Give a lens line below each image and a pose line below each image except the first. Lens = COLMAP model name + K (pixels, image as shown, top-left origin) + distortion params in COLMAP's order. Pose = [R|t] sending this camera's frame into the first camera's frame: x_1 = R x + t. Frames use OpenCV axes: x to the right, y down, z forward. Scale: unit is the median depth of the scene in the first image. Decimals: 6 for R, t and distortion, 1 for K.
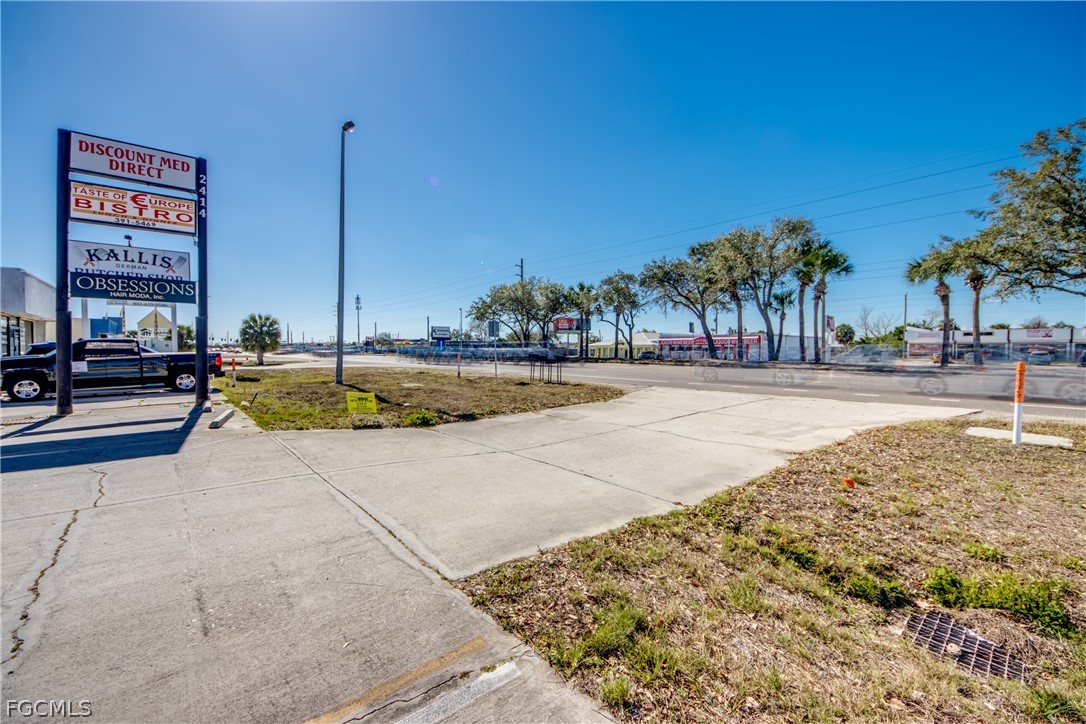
lens RADIAL K [[445.0, 0, 546.7], [0, 445.0, 359.2], [0, 0, 1]] dist [0.000519, -0.006957]
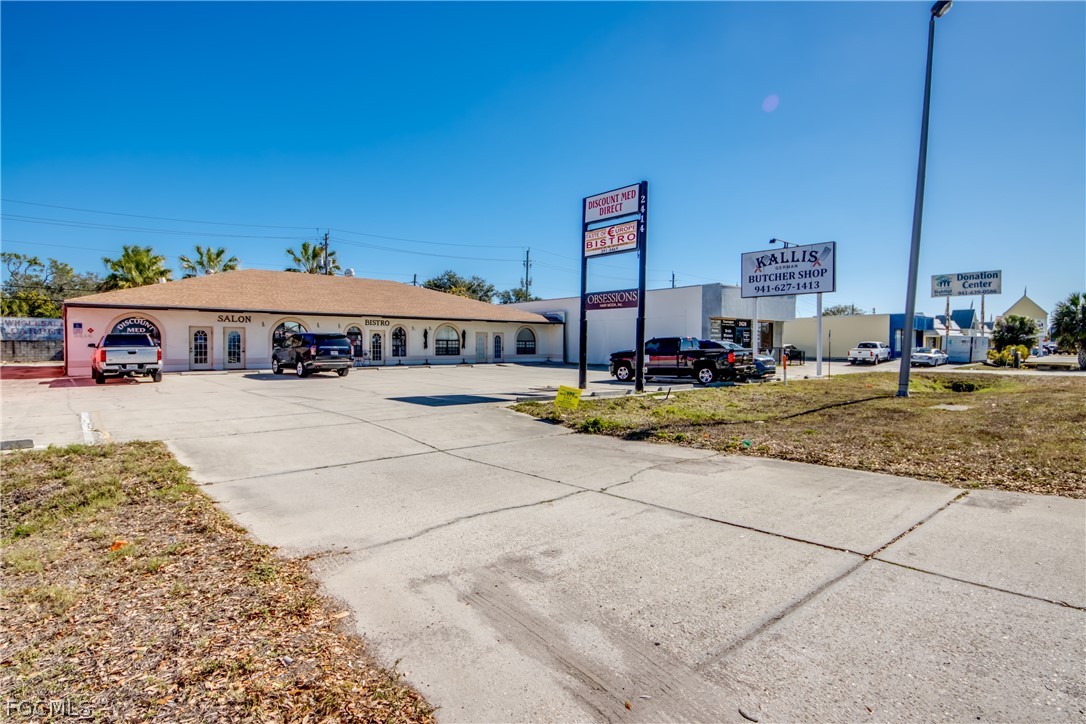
lens RADIAL K [[567.0, 0, 542.1], [0, 567.0, 344.3], [0, 0, 1]] dist [-0.006482, -0.003211]
pose [[0.016641, -0.000646, -0.999861, 0.713909], [-0.023530, 0.999723, -0.001037, -0.019210], [0.999585, 0.023544, 0.016621, 0.729332]]
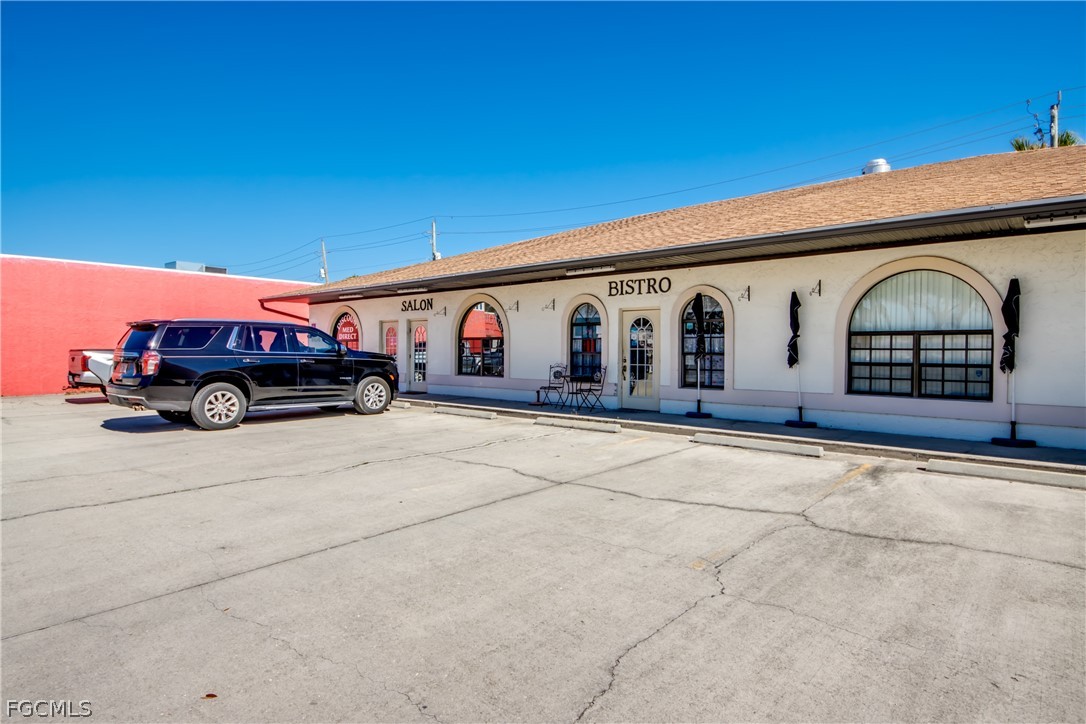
lens RADIAL K [[594.5, 0, 538.5], [0, 594.5, 361.6], [0, 0, 1]] dist [-0.000564, -0.002293]
pose [[-0.991794, -0.005037, -0.127745, -1.762964], [-0.009998, 0.999219, 0.038228, -0.019403], [0.127453, 0.039191, -0.991070, 0.933270]]
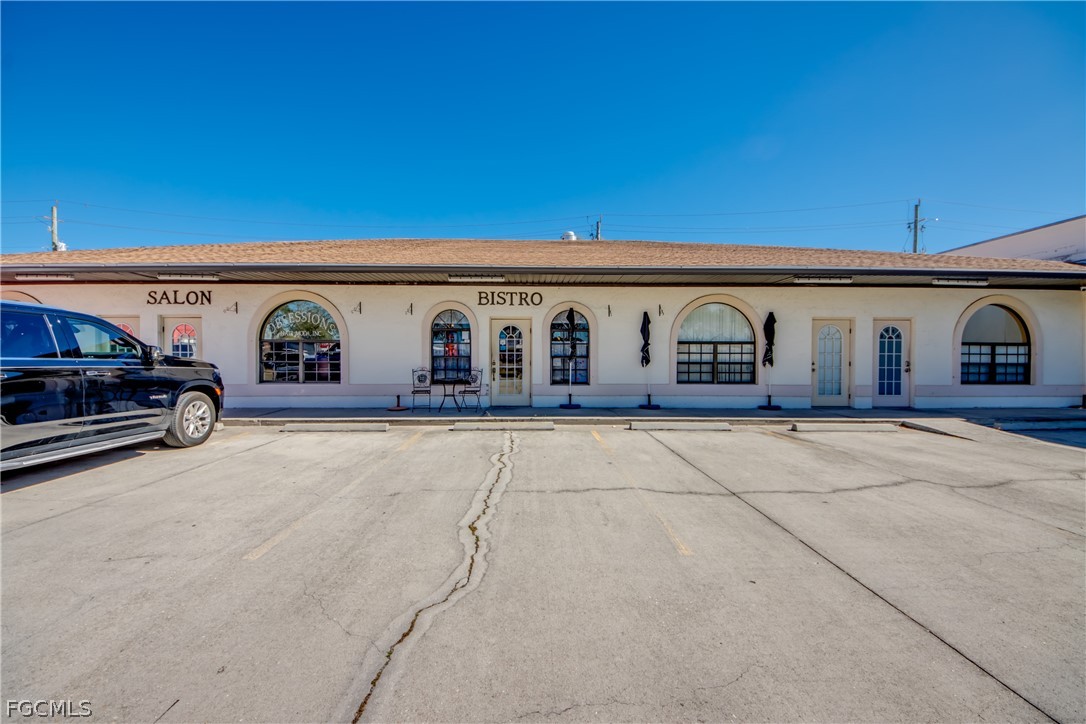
lens RADIAL K [[414.2, 0, 539.3], [0, 414.2, 357.7], [0, 0, 1]] dist [0.010539, -0.012026]
pose [[-0.636756, 0.000886, -0.771065, -1.484259], [-0.019627, 0.999657, 0.017357, -0.010089], [0.770815, 0.026186, -0.636520, 0.519501]]
